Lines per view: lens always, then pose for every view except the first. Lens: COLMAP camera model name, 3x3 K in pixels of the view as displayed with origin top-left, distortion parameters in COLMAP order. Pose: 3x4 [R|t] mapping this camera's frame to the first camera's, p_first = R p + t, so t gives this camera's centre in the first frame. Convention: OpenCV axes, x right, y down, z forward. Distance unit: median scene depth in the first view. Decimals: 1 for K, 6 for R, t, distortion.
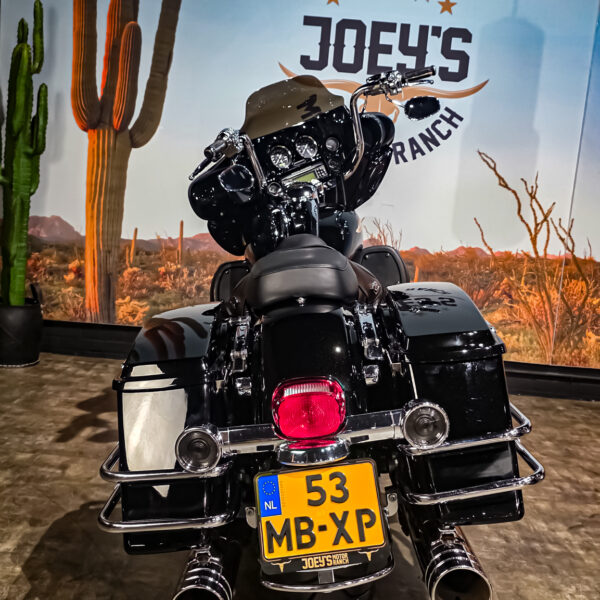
lens RADIAL K [[704.1, 0, 296.4], [0, 704.1, 285.2], [0, 0, 1]] dist [0.062758, -0.069009]
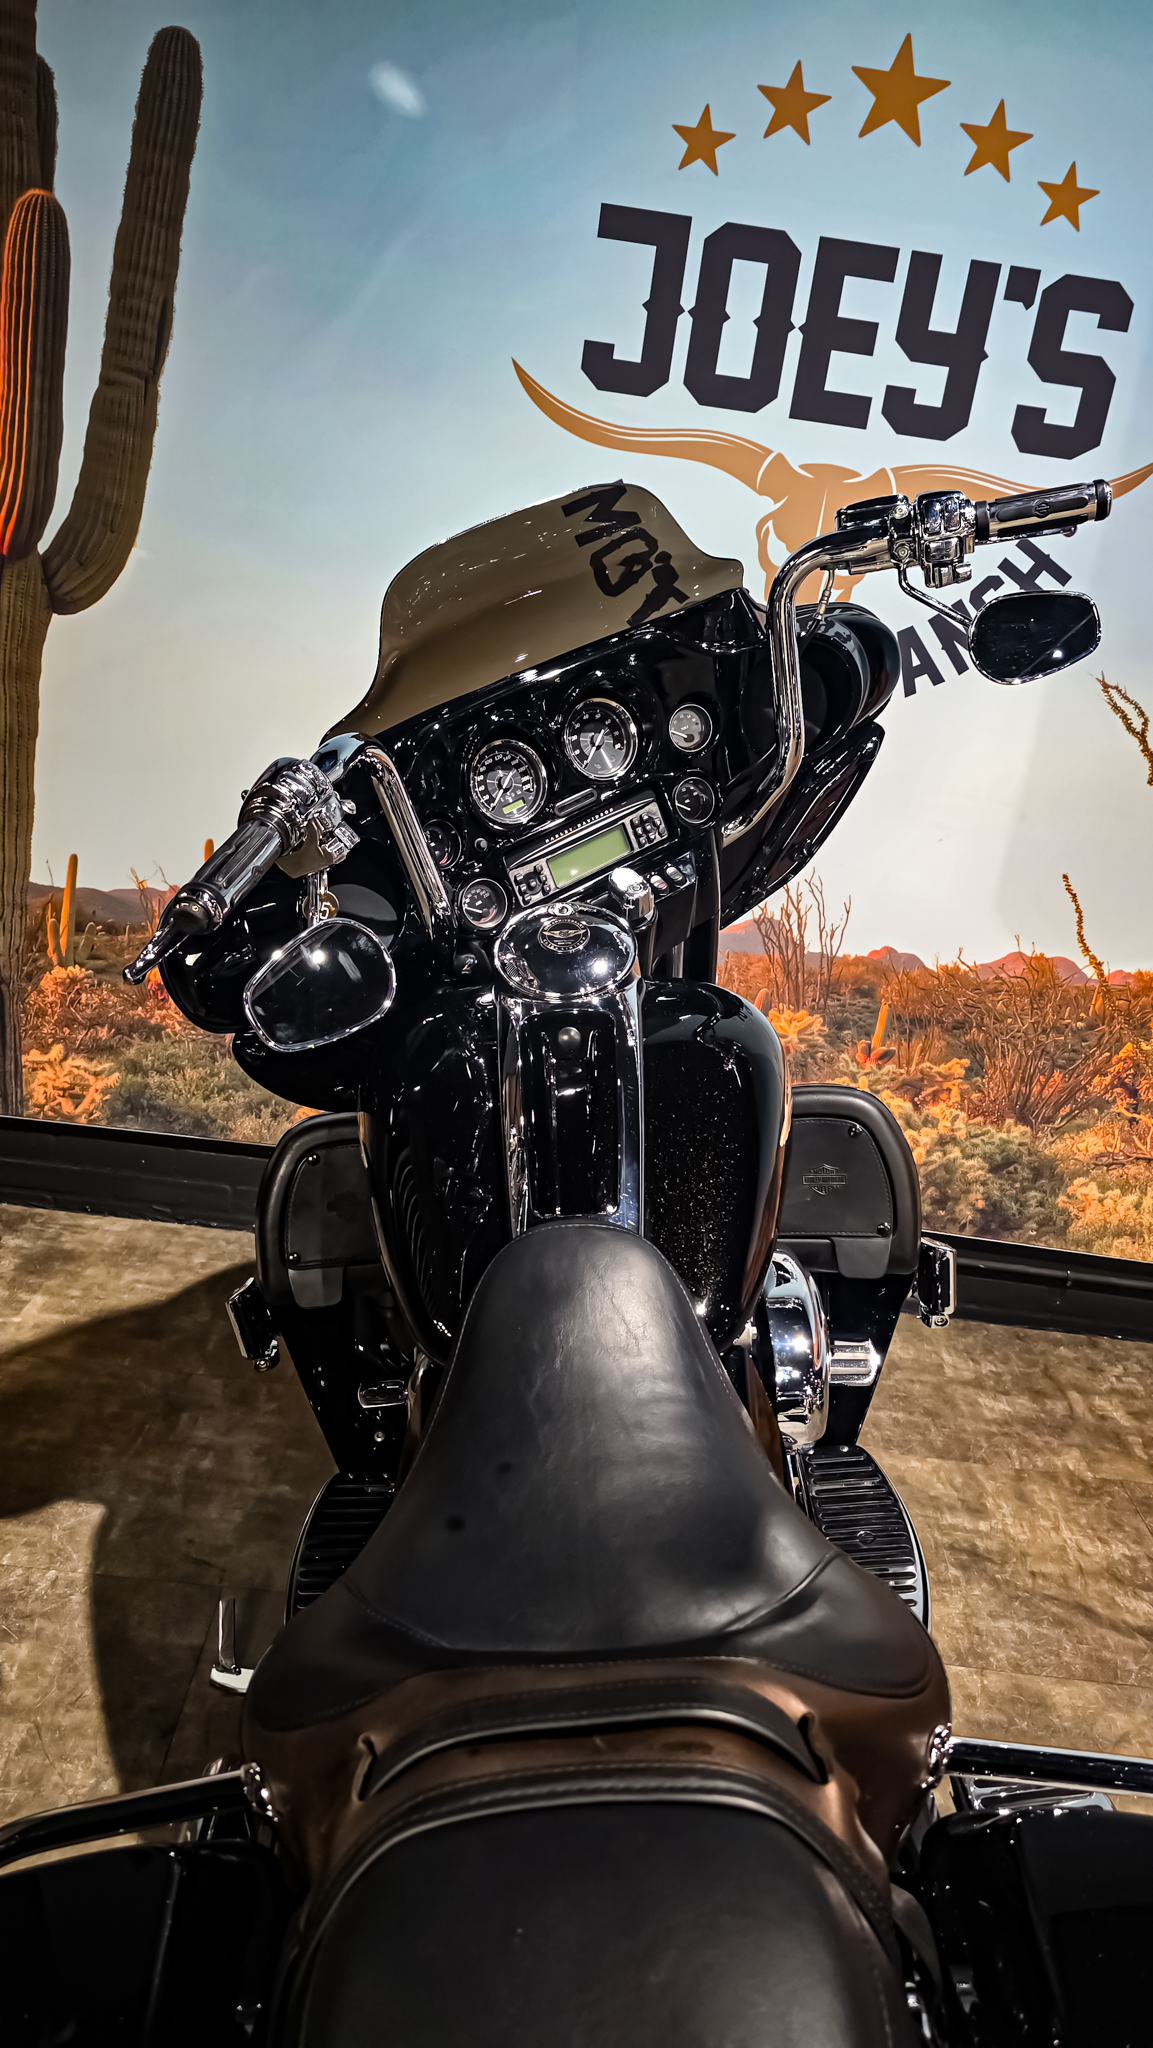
lens RADIAL K [[1383.3, 0, 573.8], [0, 1383.3, 1017.2], [0, 0, 1]] dist [0.053669, -0.051736]
pose [[0.998454, 0.039906, 0.038699, -0.010697], [-0.046685, 0.979879, 0.194055, -0.151599], [-0.030176, -0.195561, 0.980227, 0.336994]]
